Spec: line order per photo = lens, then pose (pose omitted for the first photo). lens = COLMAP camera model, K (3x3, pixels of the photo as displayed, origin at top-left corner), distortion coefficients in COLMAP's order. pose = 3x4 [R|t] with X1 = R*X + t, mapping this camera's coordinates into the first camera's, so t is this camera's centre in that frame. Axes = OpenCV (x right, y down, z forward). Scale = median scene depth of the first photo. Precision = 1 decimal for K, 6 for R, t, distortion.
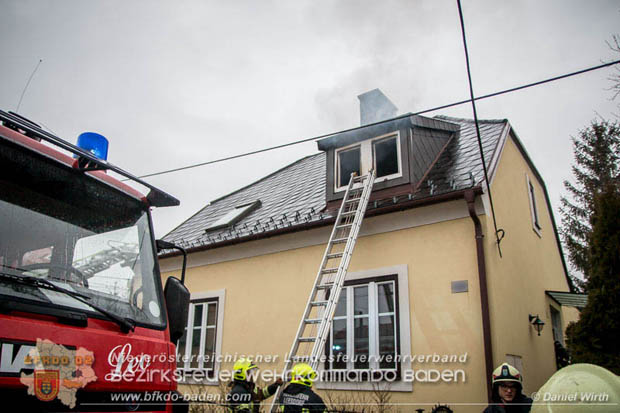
lens RADIAL K [[499.8, 0, 310.2], [0, 499.8, 221.2], [0, 0, 1]] dist [0.002748, 0.004270]
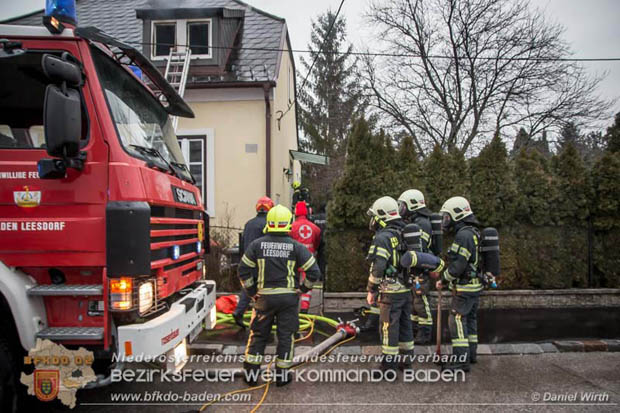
lens RADIAL K [[499.8, 0, 310.2], [0, 499.8, 221.2], [0, 0, 1]] dist [0.002748, 0.004270]
pose [[0.856631, -0.012987, 0.515766, -0.261405], [-0.144524, 0.953619, 0.264051, -0.064199], [-0.495273, -0.300734, 0.815023, -0.293150]]
